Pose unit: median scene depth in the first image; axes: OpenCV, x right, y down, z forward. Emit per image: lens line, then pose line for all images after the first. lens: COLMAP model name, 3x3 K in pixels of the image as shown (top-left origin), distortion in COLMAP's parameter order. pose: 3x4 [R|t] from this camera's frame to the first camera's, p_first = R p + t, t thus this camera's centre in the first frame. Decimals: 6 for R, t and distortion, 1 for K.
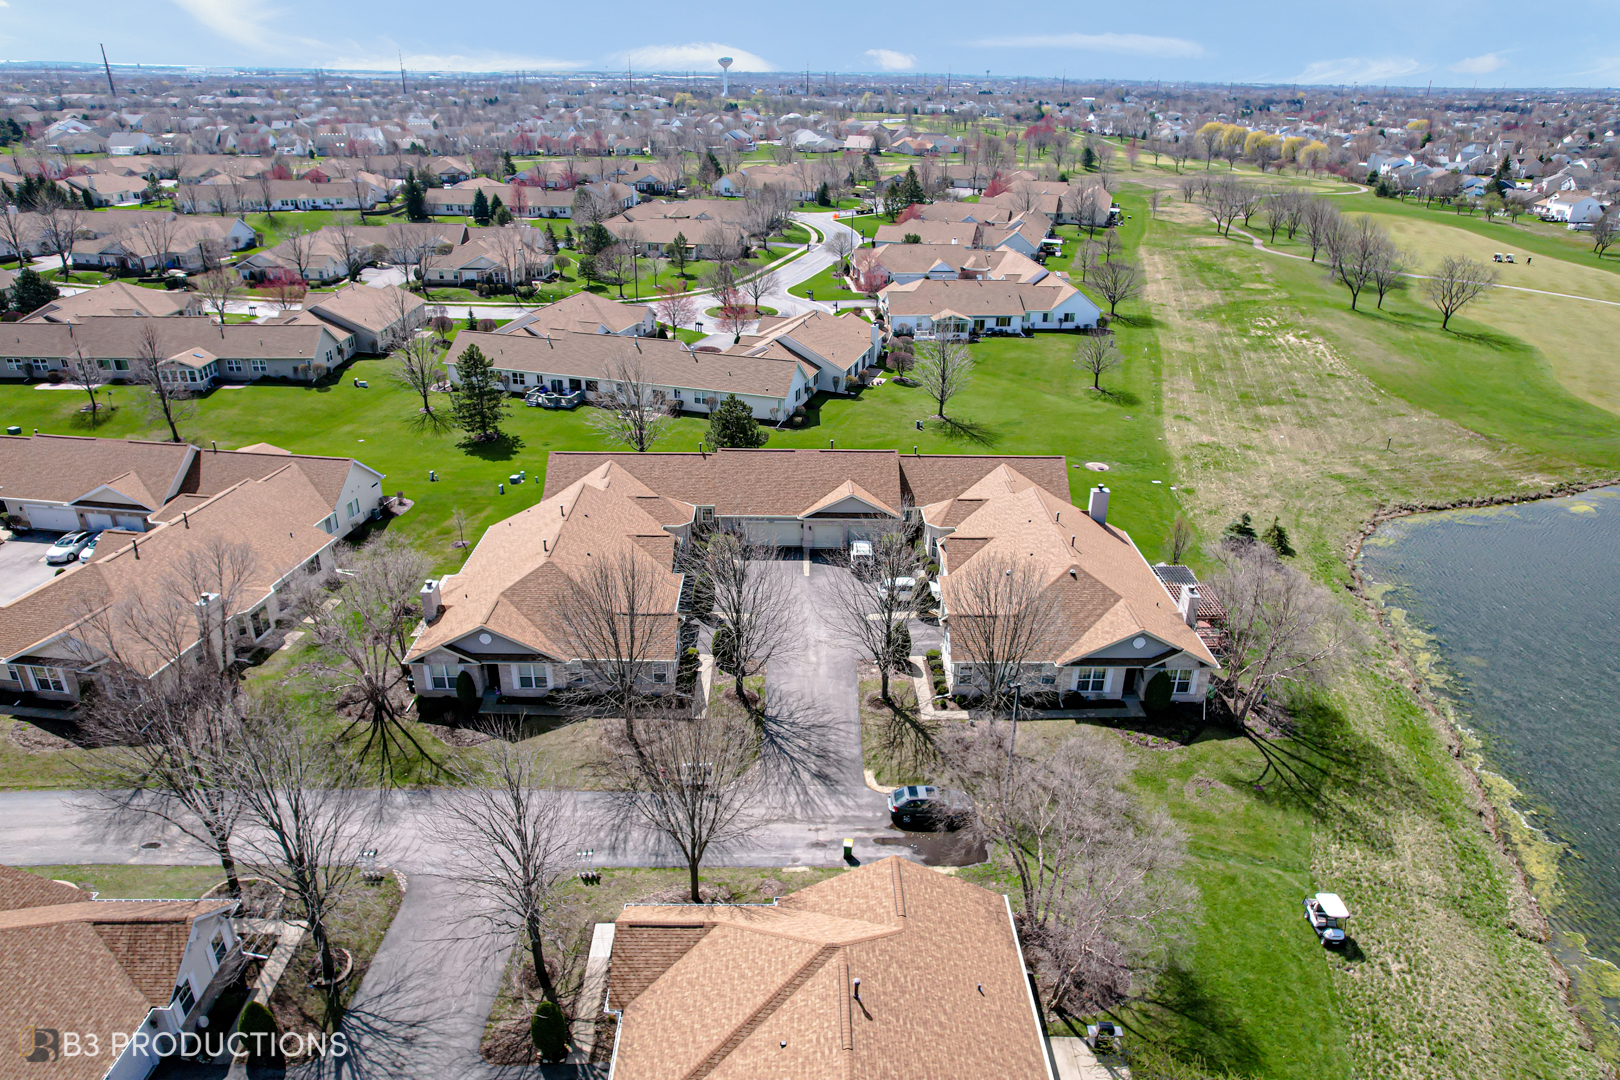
lens RADIAL K [[1040.1, 0, 806.7], [0, 1040.1, 537.2], [0, 0, 1]] dist [-0.076171, 0.065646]
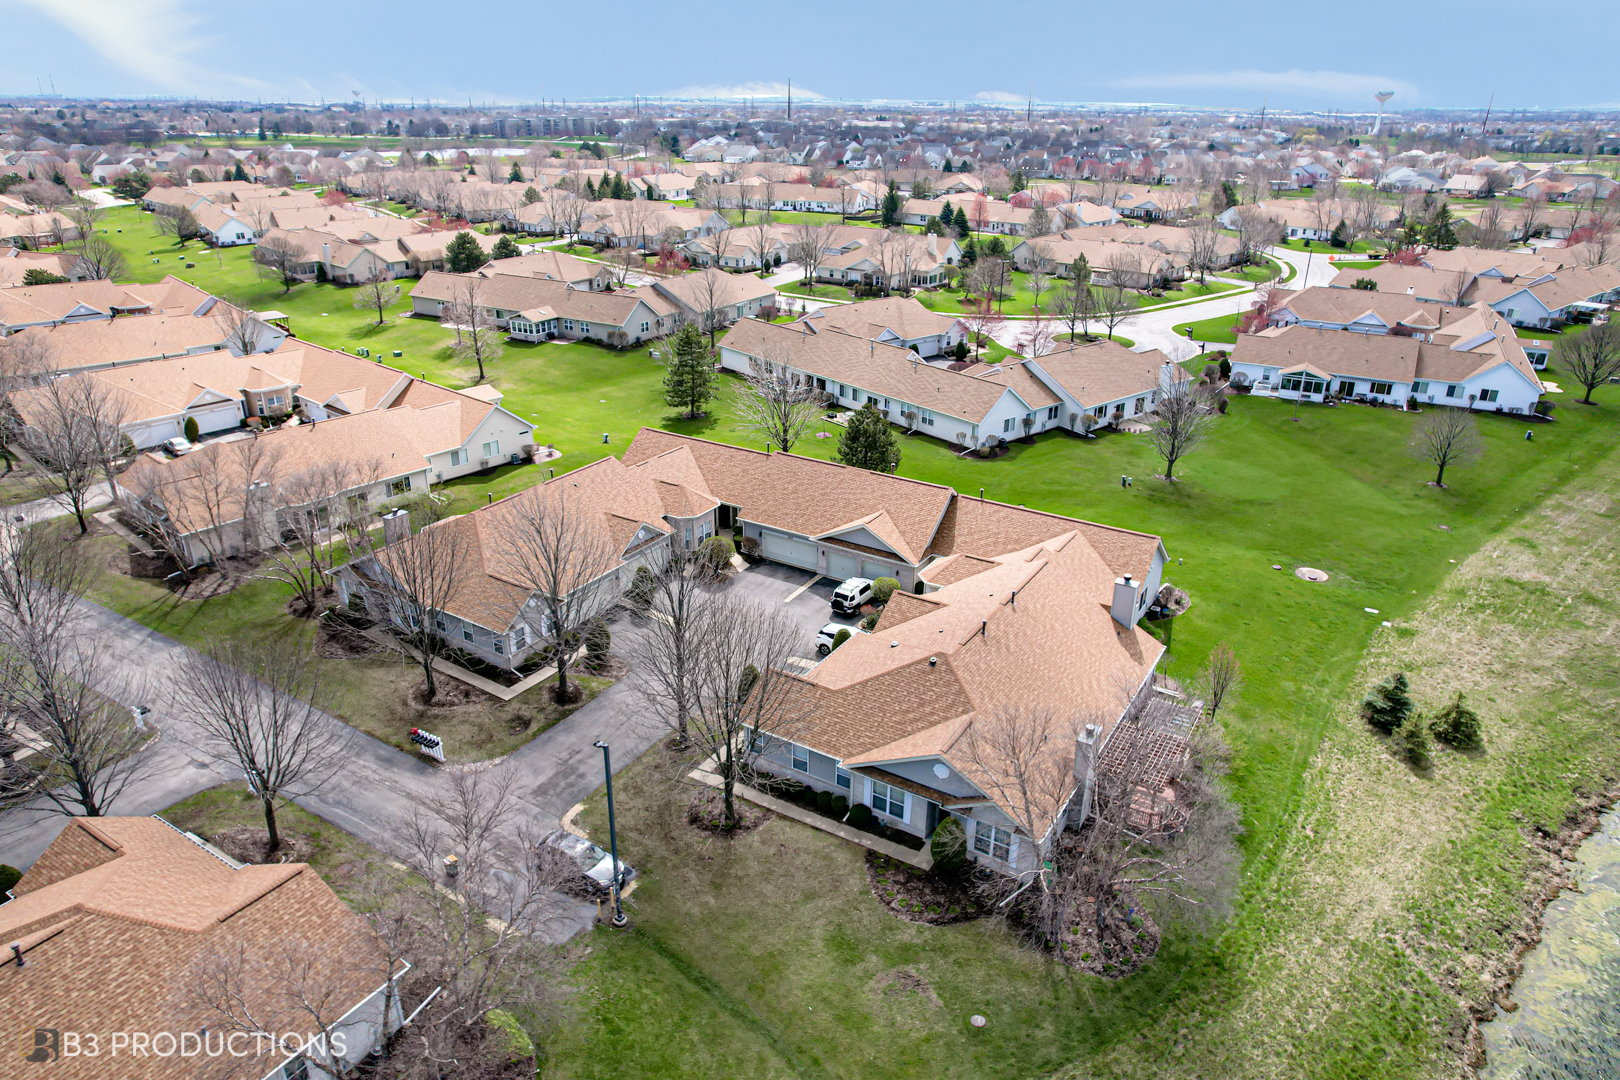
lens RADIAL K [[1040.1, 0, 806.7], [0, 1040.1, 537.2], [0, 0, 1]] dist [-0.076171, 0.065646]
pose [[0.838218, 0.207336, -0.504383, 0.317178], [-0.222109, 0.974514, 0.031476, -0.034050], [0.498054, 0.085644, 0.862906, 0.164365]]
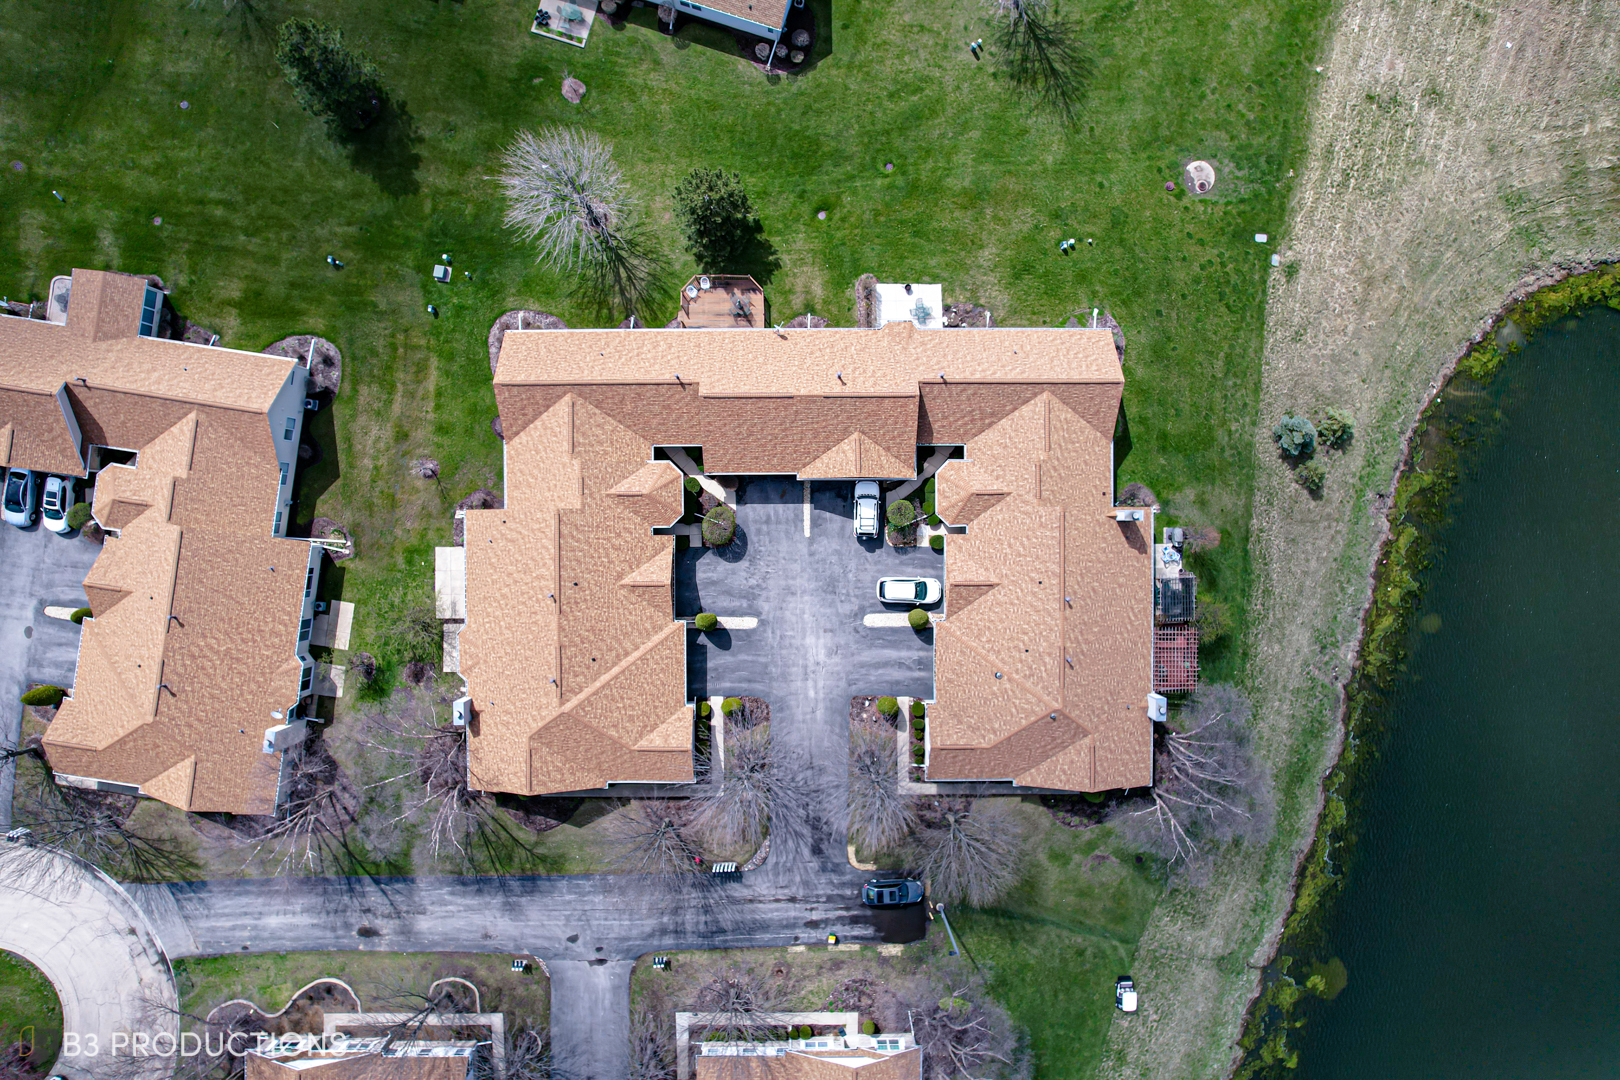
lens RADIAL K [[1040.1, 0, 806.7], [0, 1040.1, 537.2], [0, 0, 1]] dist [-0.076171, 0.065646]
pose [[0.999960, 0.008225, -0.003515, 0.001881], [-0.000057, 0.398764, 0.917054, -0.593603], [0.008944, -0.917017, 0.398749, 0.428965]]
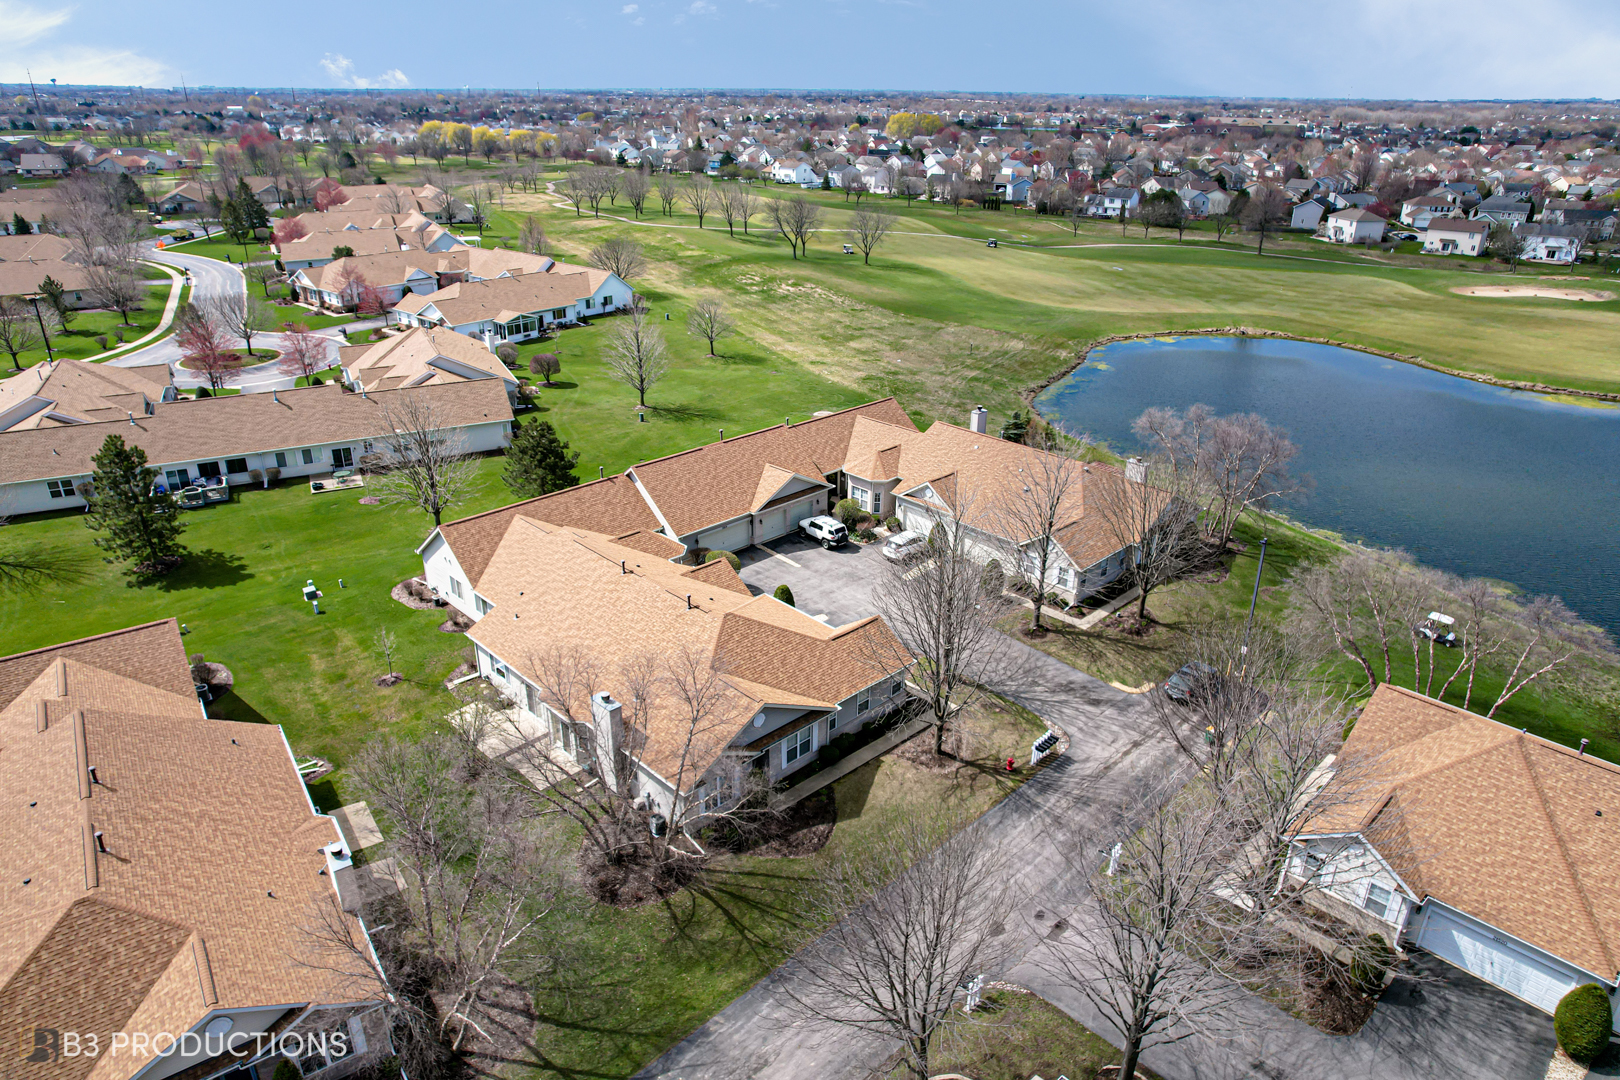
lens RADIAL K [[1040.1, 0, 806.7], [0, 1040.1, 537.2], [0, 0, 1]] dist [-0.076171, 0.065646]
pose [[0.724493, -0.282820, 0.628588, -0.400753], [0.285911, 0.953098, 0.099293, -0.055130], [-0.627188, 0.107783, 0.771374, 0.191976]]
